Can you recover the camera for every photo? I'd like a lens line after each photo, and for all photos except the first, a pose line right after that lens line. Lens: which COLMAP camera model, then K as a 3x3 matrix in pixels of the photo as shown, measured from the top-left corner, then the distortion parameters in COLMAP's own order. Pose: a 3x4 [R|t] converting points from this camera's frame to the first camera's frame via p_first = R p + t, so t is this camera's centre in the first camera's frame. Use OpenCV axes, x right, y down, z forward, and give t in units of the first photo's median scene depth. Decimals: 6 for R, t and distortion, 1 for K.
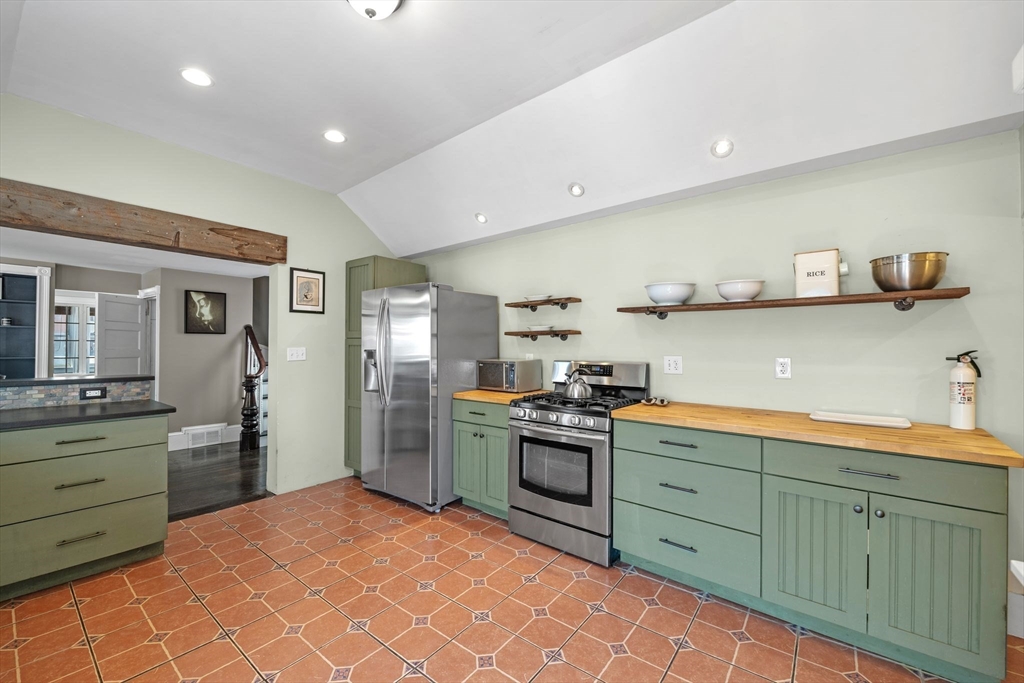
lens RADIAL K [[415.5, 0, 512.0], [0, 415.5, 341.5], [0, 0, 1]] dist [-0.010736, -0.000198]
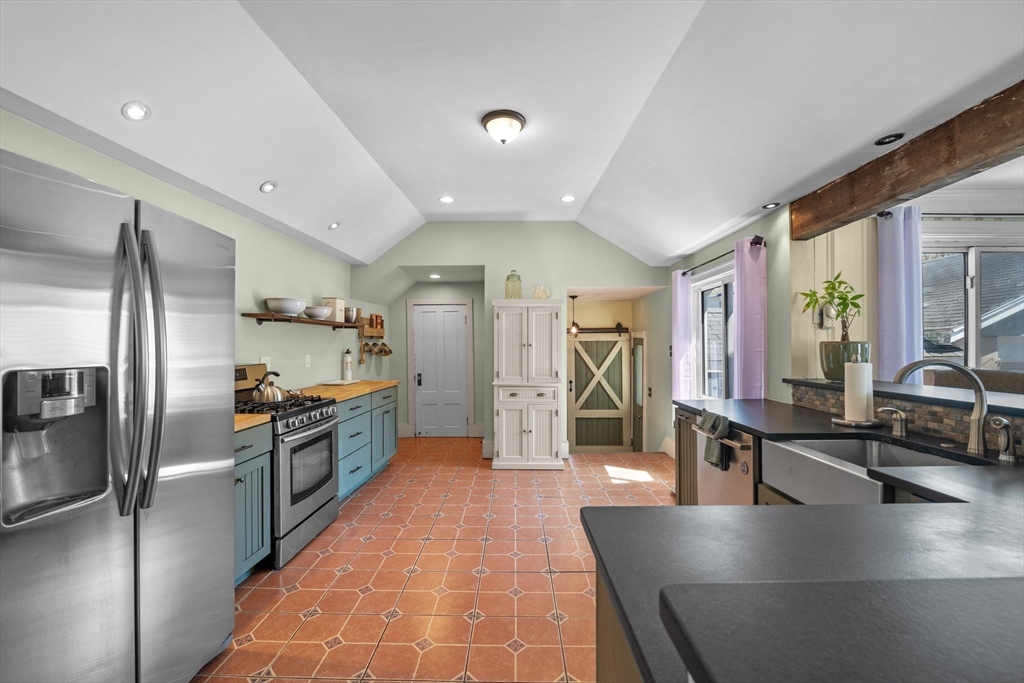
lens RADIAL K [[415.5, 0, 512.0], [0, 415.5, 341.5], [0, 0, 1]] dist [-0.010736, -0.000198]
pose [[-0.607723, 0.008033, 0.794108, -0.973590], [-0.003703, 0.999909, -0.012949, 0.004637], [-0.794140, -0.010810, -0.607638, 1.153173]]
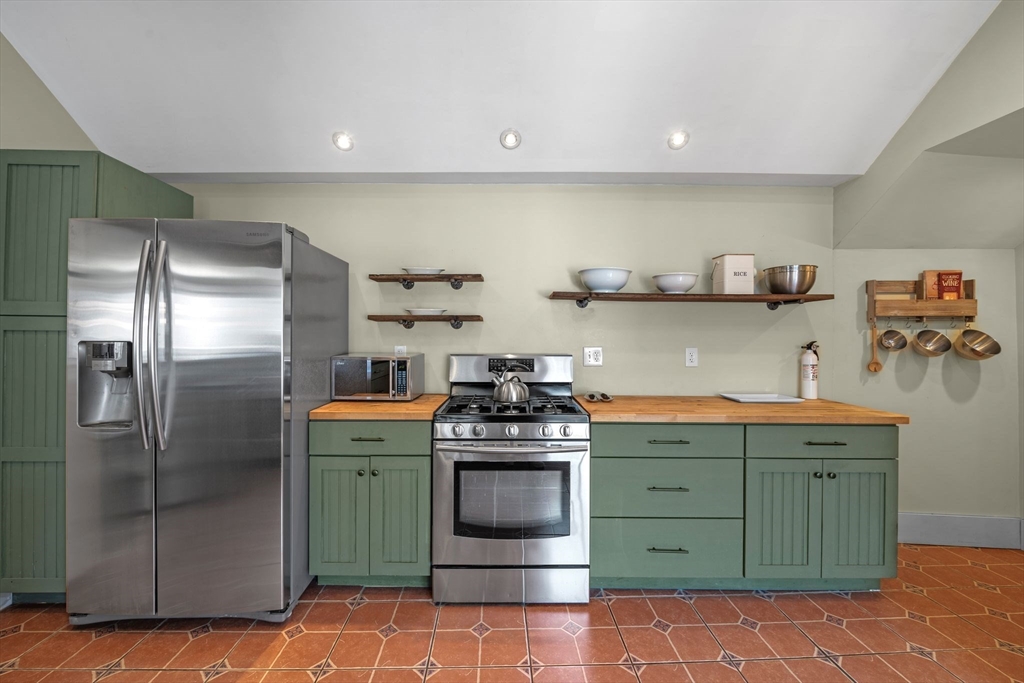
lens RADIAL K [[411.4, 0, 510.7], [0, 411.4, 334.2], [0, 0, 1]] dist [-0.010254, -0.000155]
pose [[0.762852, 0.009514, 0.646503, -0.356974], [-0.012769, 0.999918, 0.000353, 0.007693], [-0.646447, -0.008525, 0.762911, 0.405235]]
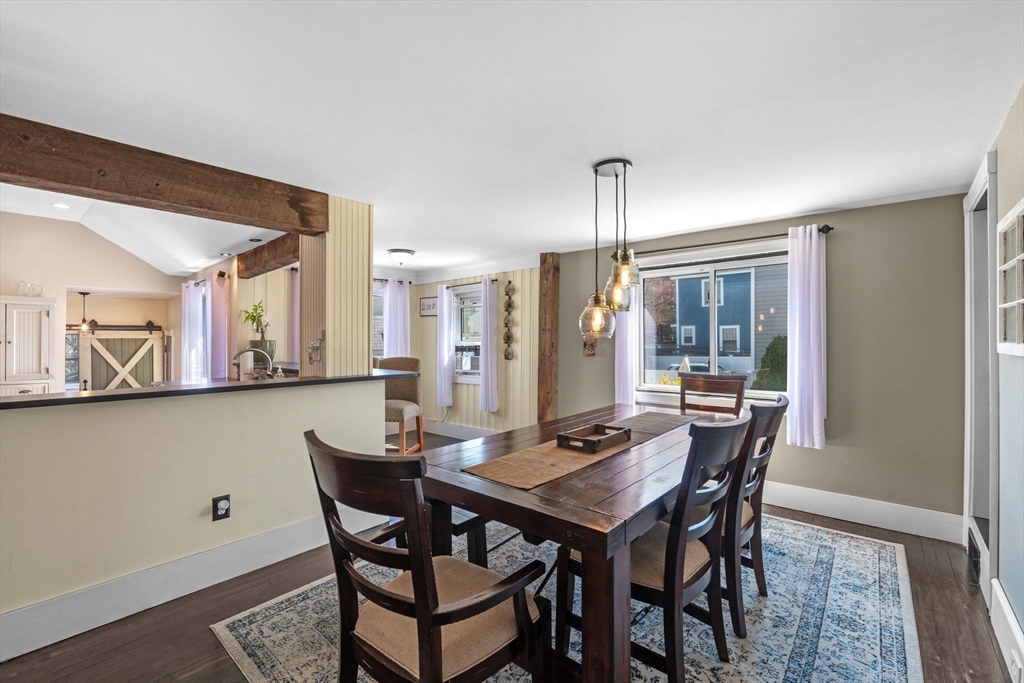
lens RADIAL K [[429.0, 0, 512.0], [0, 429.0, 341.5], [0, 0, 1]] dist [-0.012081, -0.000102]
pose [[-0.998638, 0.003422, 0.052070, -1.782088], [0.003003, 0.999963, -0.008116, 0.013144], [-0.052095, -0.007948, -0.998610, 1.652898]]
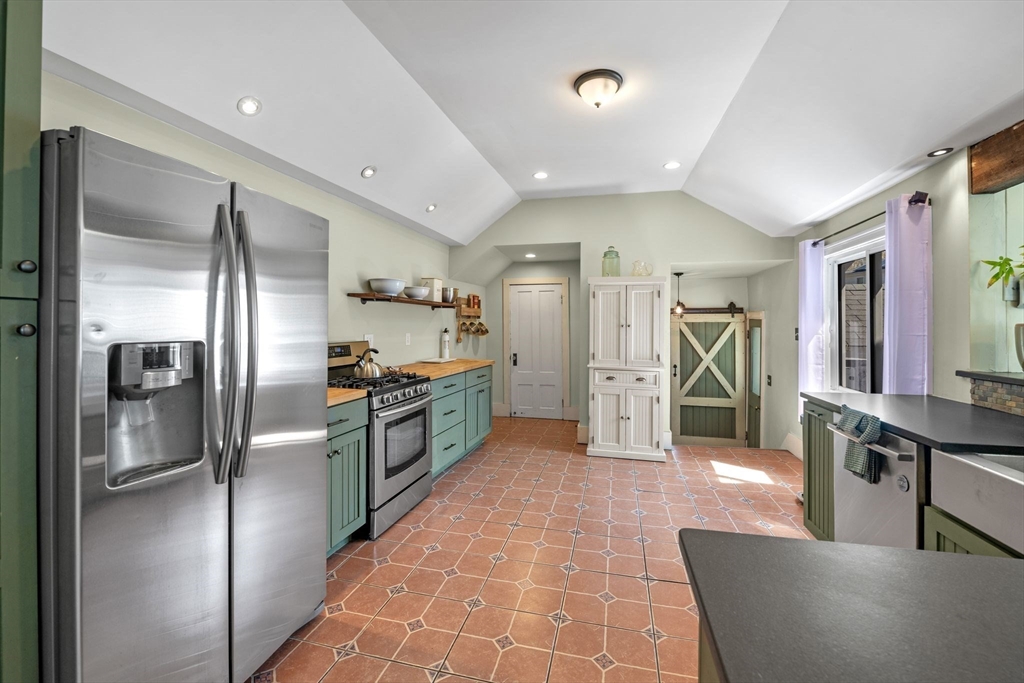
lens RADIAL K [[415.2, 0, 519.6], [0, 415.2, 321.5], [0, 0, 1]] dist [-0.010774, -0.000492]
pose [[-0.418902, 0.006177, 0.908011, -0.935484], [-0.013220, 0.999829, -0.012900, 0.006399], [-0.907935, -0.017407, -0.418749, 1.106667]]
